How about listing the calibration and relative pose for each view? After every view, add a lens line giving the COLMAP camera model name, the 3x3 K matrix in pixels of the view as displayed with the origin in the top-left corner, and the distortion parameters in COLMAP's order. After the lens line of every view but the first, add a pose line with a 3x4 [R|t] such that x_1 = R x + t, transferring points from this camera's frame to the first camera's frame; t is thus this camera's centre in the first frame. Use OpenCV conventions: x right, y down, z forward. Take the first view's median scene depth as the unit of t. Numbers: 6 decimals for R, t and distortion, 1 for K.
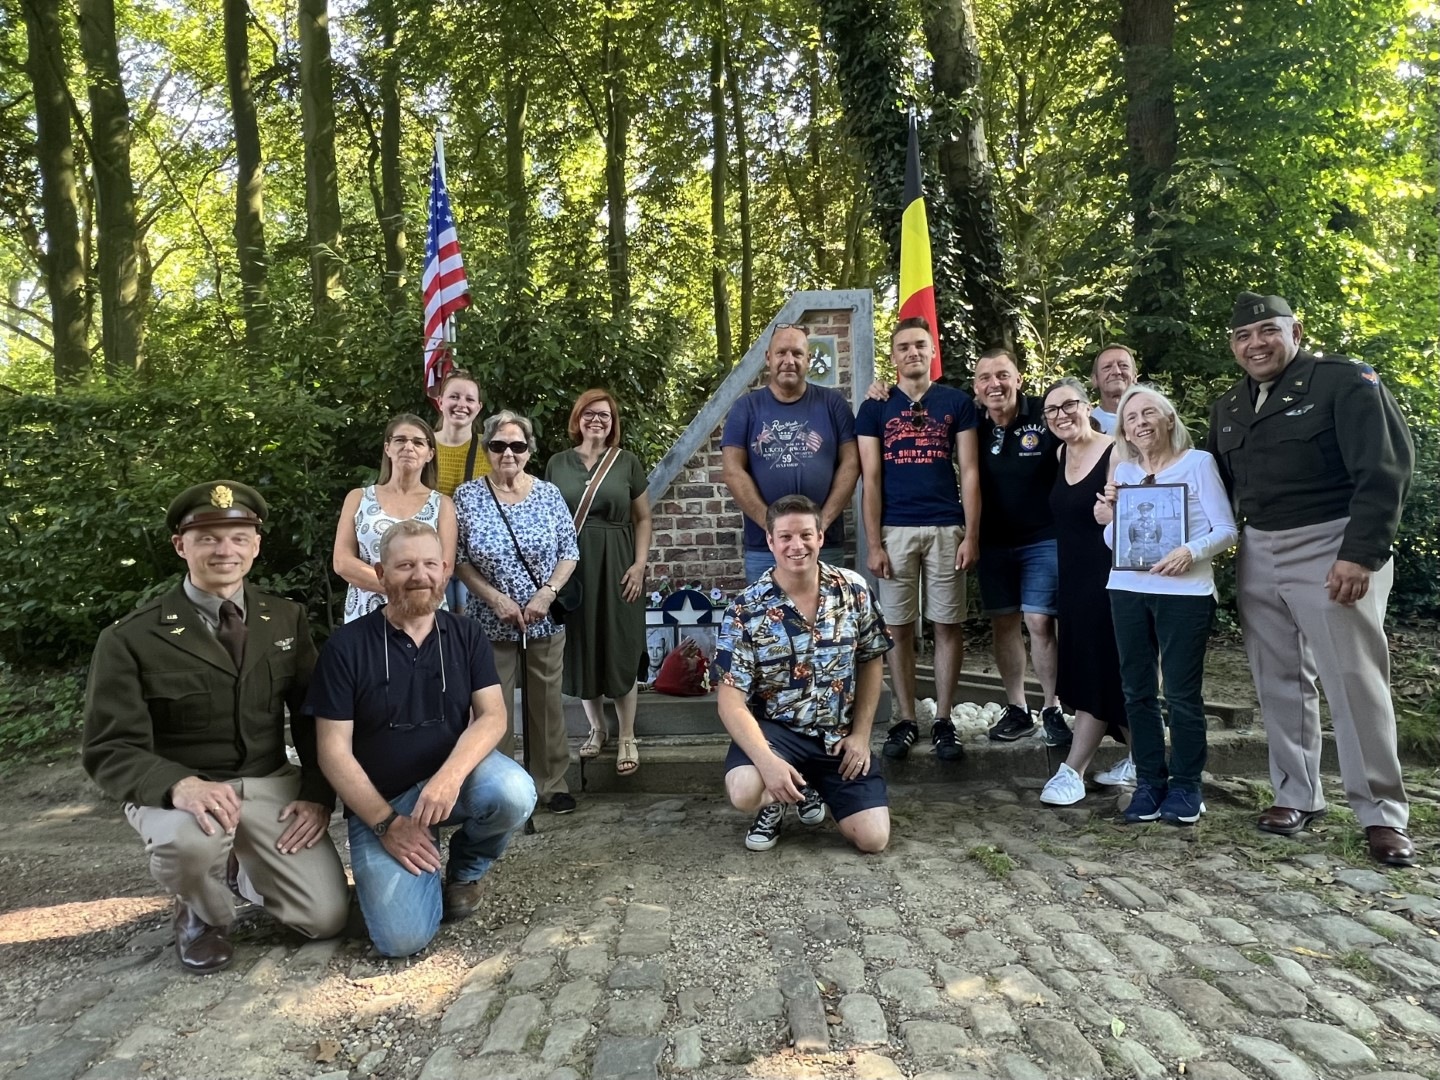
lens RADIAL K [[801.9, 0, 736.5], [0, 801.9, 540.5], [0, 0, 1]] dist [-0.000478, -0.003569]
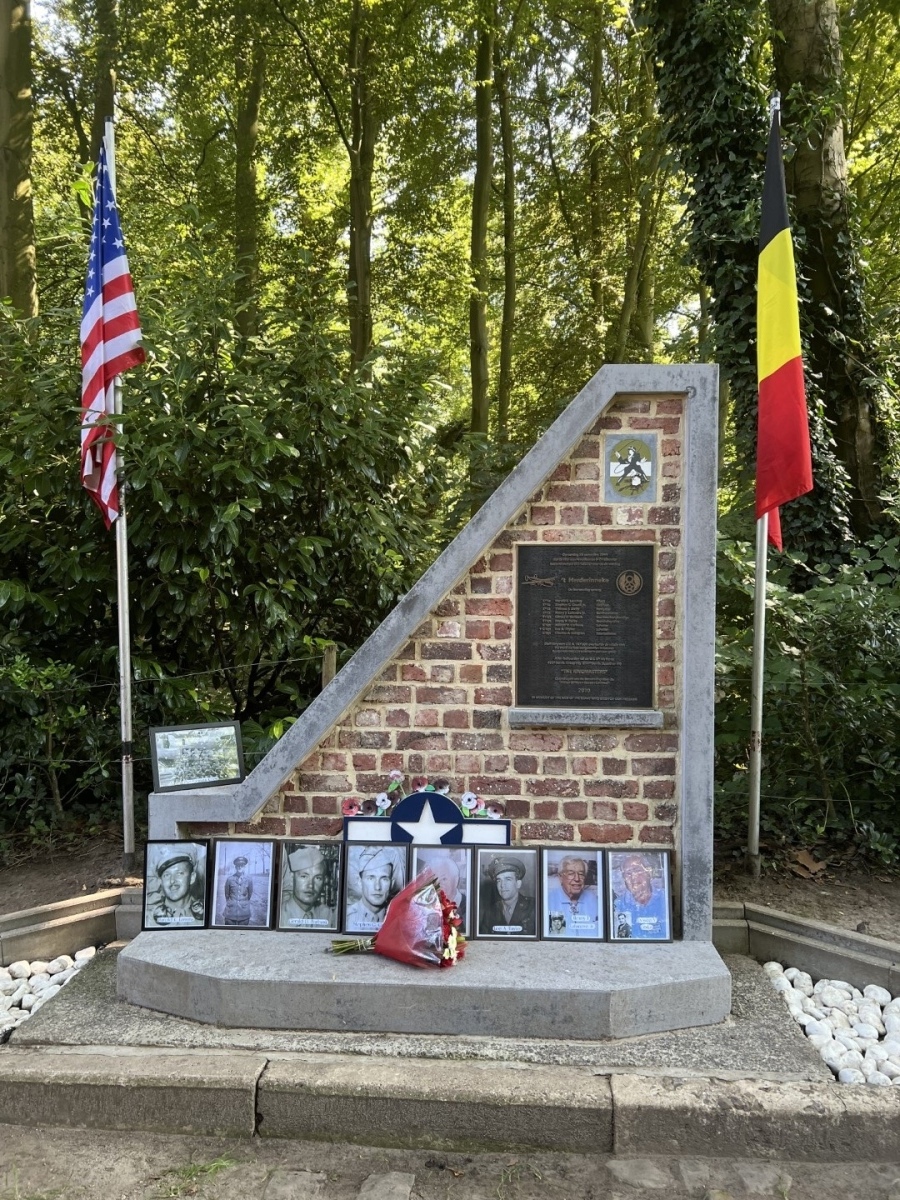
lens RADIAL K [[897.4, 0, 448.2], [0, 897.4, 602.0], [0, 0, 1]] dist [0.060757, -0.079929]
pose [[0.998528, 0.037174, -0.039494, -0.017077], [-0.037292, 0.999302, -0.002239, -0.087683], [0.039383, 0.003708, 0.999217, 0.196100]]
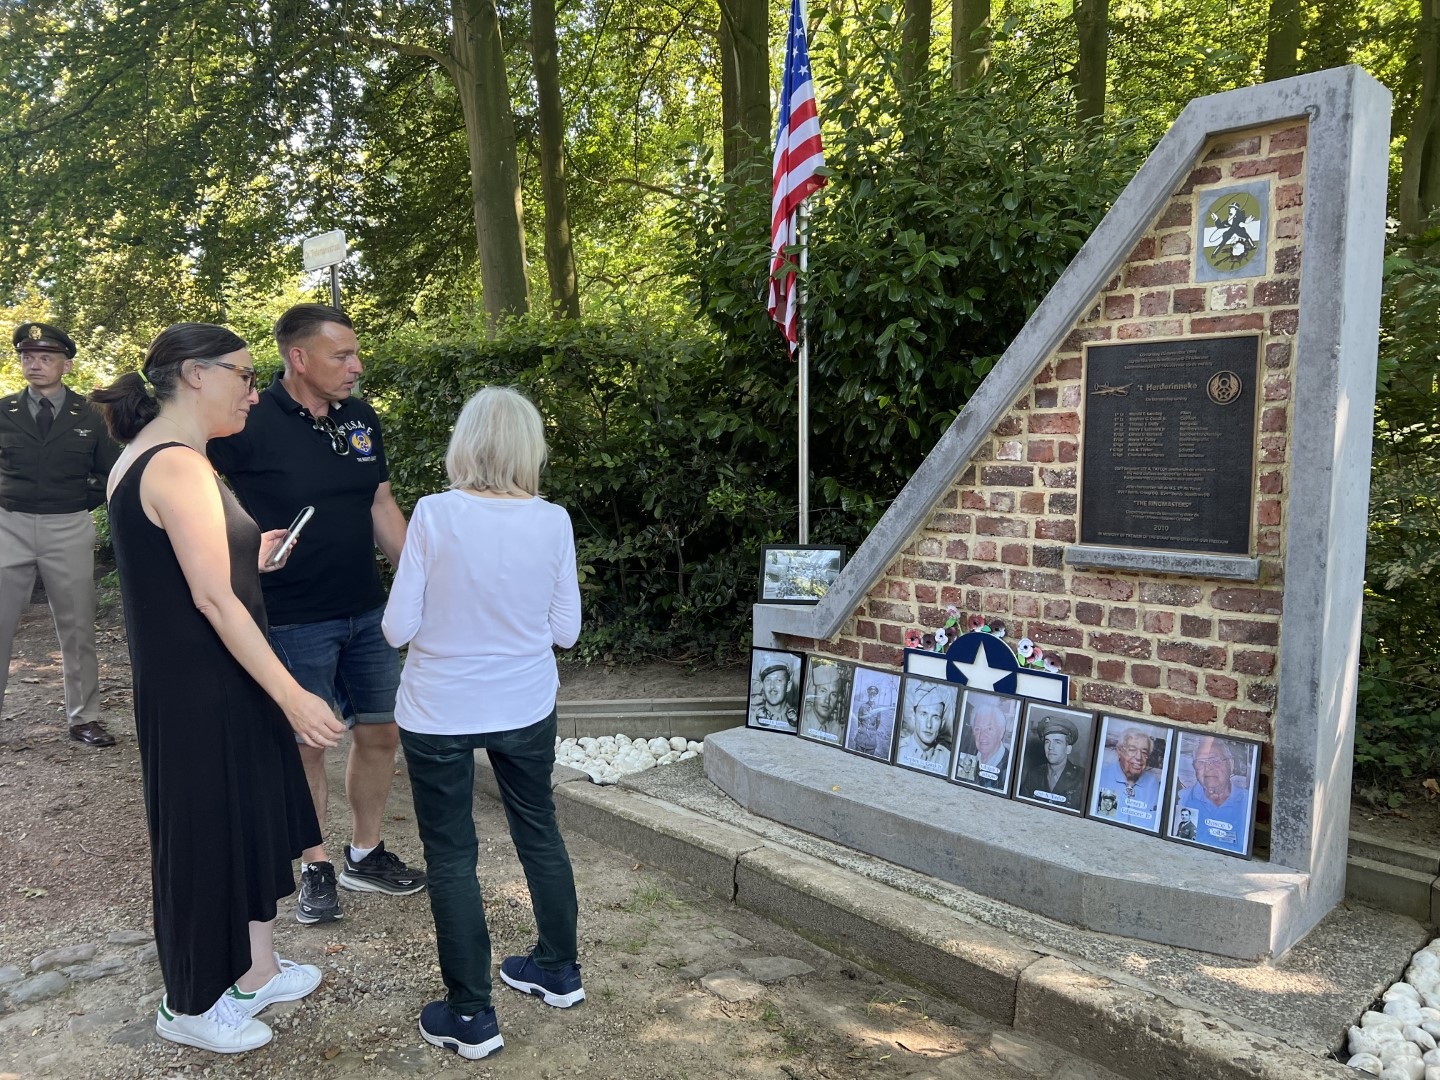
lens RADIAL K [[1076.9, 0, 717.5], [0, 1076.9, 542.8], [0, 0, 1]] dist [0.060757, -0.079929]
pose [[0.706931, 0.097176, -0.700575, 0.321996], [-0.033885, 0.994032, 0.103688, -0.075744], [0.706470, -0.049561, 0.706005, 0.233289]]
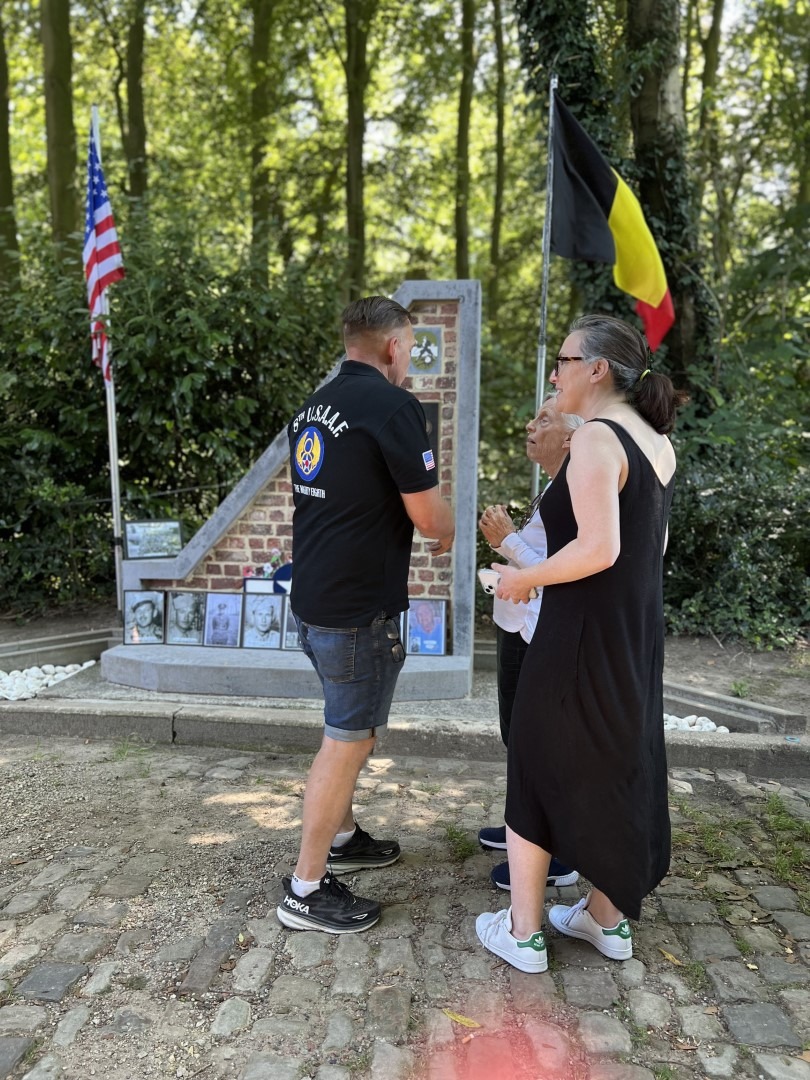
lens RADIAL K [[807.7, 0, 402.9], [0, 807.7, 542.6], [0, 0, 1]] dist [0.060757, -0.079929]
pose [[0.992594, 0.052026, -0.109777, 0.173254], [-0.042276, 0.995102, 0.089353, -0.059659], [0.113888, -0.084050, 0.989932, -0.051544]]
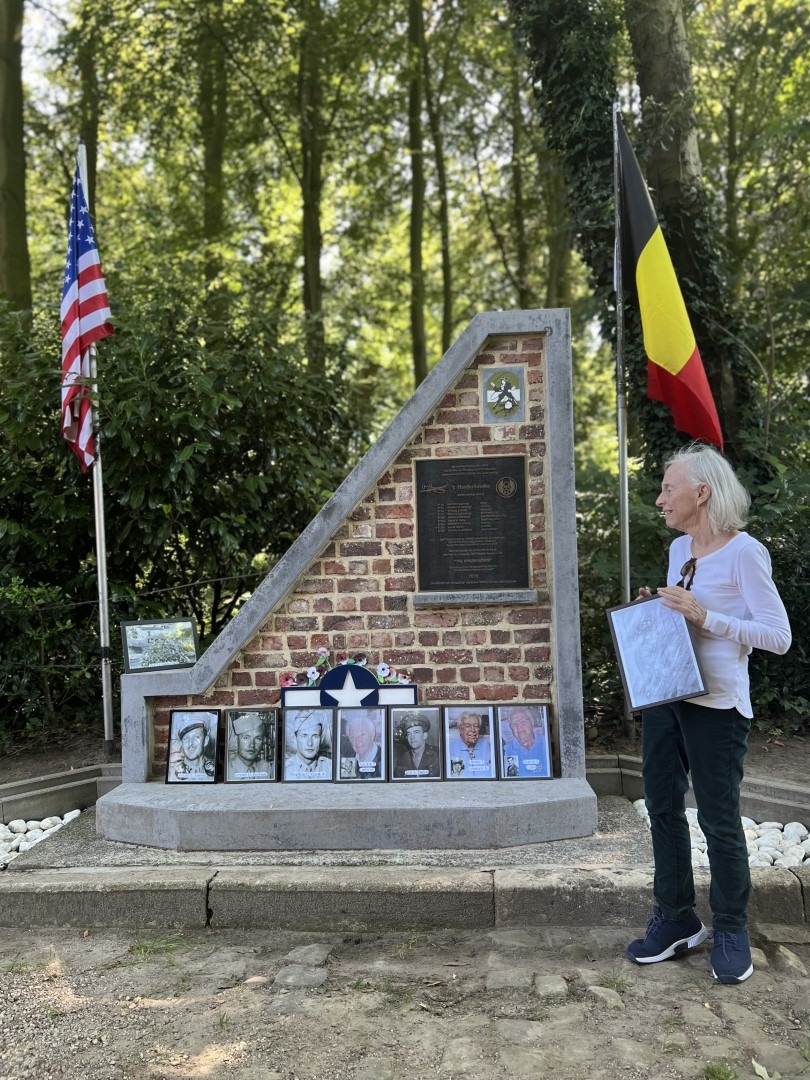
lens RADIAL K [[807.7, 0, 402.3], [0, 807.7, 544.5], [0, 0, 1]] dist [0.060757, -0.079929]
pose [[0.998902, -0.000145, -0.046850, 0.029330], [-0.002145, 0.998804, -0.048842, -0.020181], [0.046801, 0.048889, 0.997707, 0.128767]]
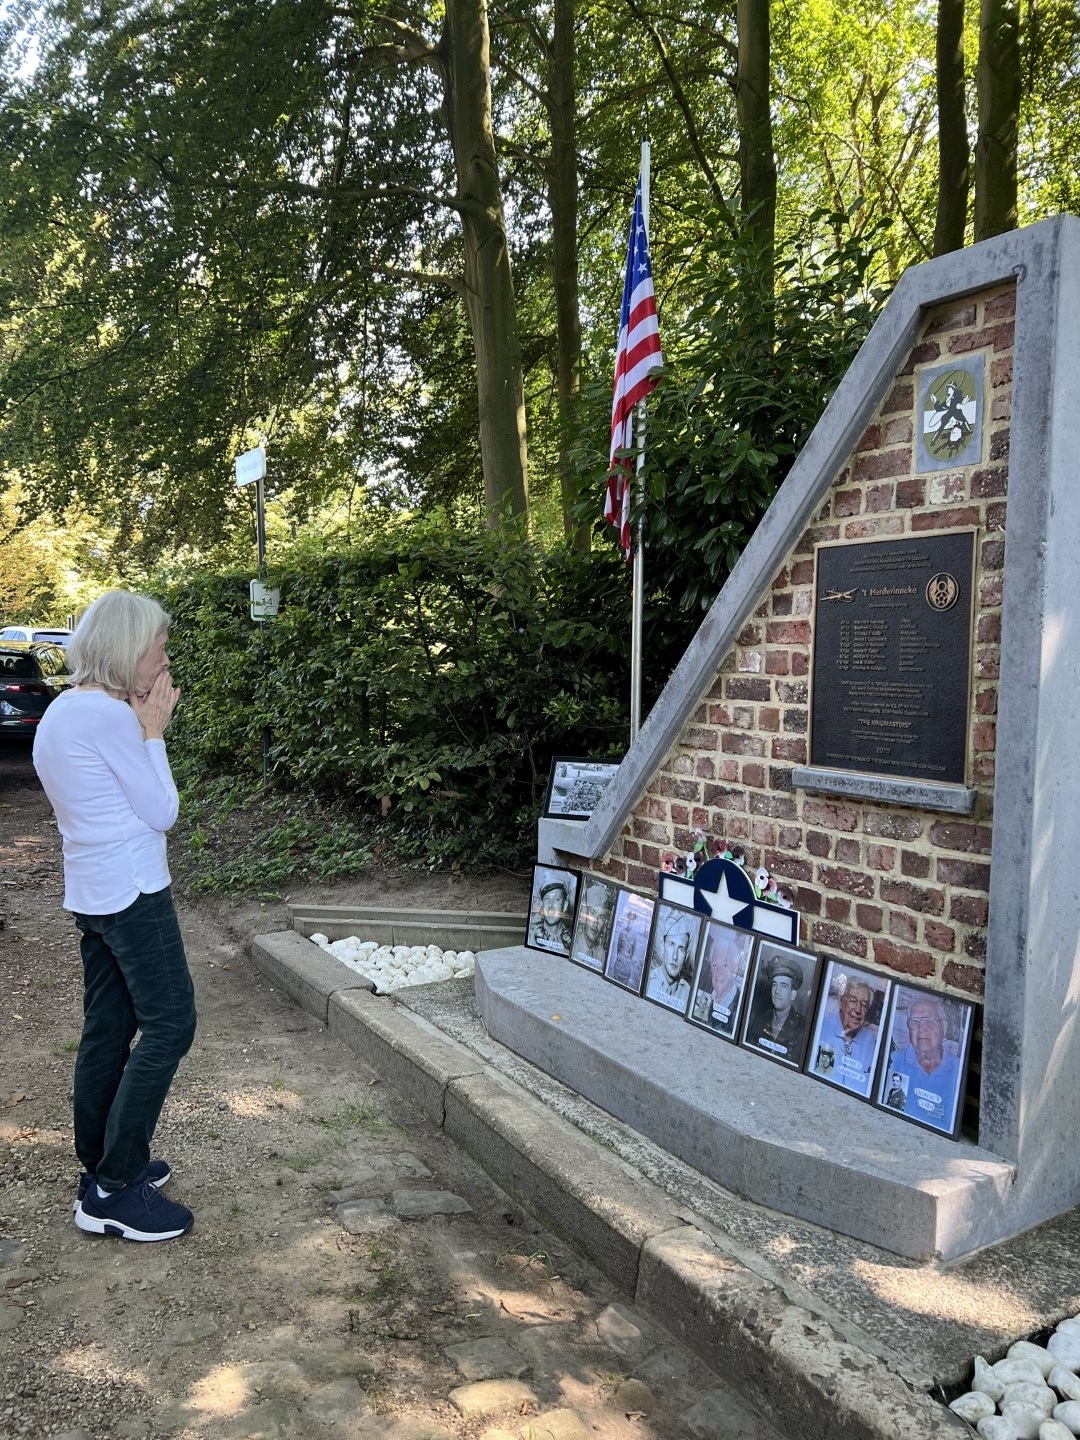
lens RADIAL K [[1076.9, 0, 533.5], [0, 1076.9, 722.2], [0, 0, 1]] dist [0.060757, -0.079929]
pose [[0.539488, 0.093023, -0.836839, 0.429359], [-0.043283, 0.995628, 0.082770, -0.080478], [0.840880, -0.008432, 0.541156, 0.410348]]
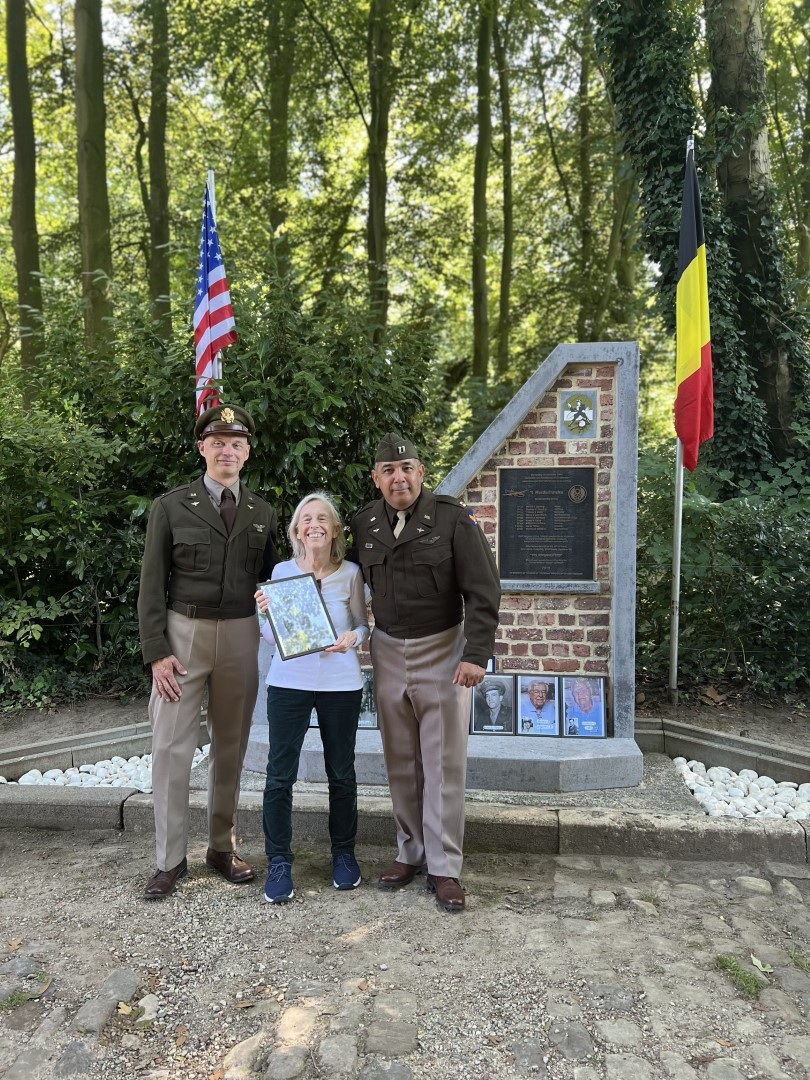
lens RADIAL K [[807.7, 0, 400.9], [0, 807.7, 540.0], [0, 0, 1]] dist [0.060757, -0.079929]
pose [[0.993971, 0.034514, -0.104071, -0.006347], [-0.031949, 0.999146, 0.026221, -0.075685], [0.104887, -0.022738, 0.994224, -0.019147]]
